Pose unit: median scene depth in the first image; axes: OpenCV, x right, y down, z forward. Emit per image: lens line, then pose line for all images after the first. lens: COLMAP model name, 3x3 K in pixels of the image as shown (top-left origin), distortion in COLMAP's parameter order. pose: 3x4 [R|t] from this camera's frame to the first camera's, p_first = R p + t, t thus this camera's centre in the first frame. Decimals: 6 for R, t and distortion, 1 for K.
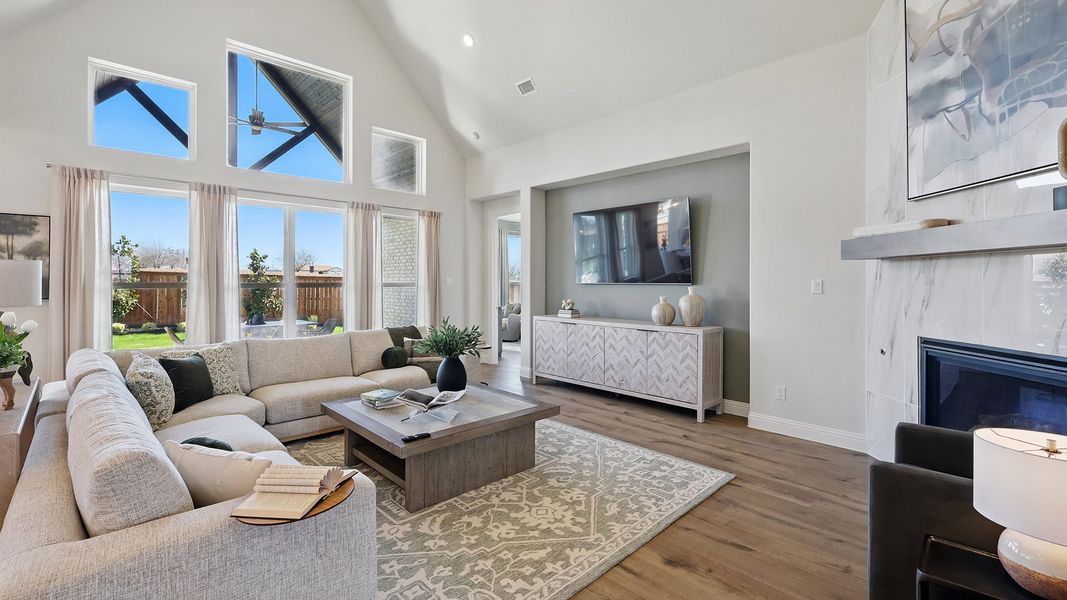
lens RADIAL K [[467.7, 0, 535.4], [0, 467.7, 279.7], [0, 0, 1]] dist [-0.000515, -0.000119]
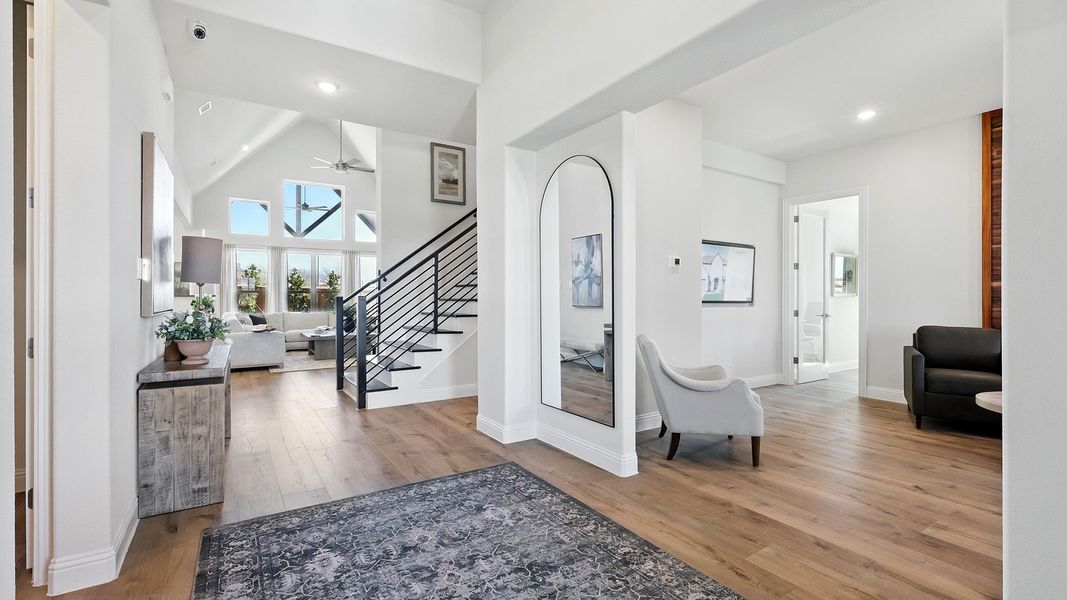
lens RADIAL K [[466.3, 0, 533.9], [0, 466.3, 296.0], [0, 0, 1]] dist [-0.001113, -0.000129]
pose [[0.979393, 0.002749, -0.201945, 0.706005], [-0.002585, 0.999996, 0.001073, 0.021532], [0.201948, -0.000528, 0.979396, -0.685667]]
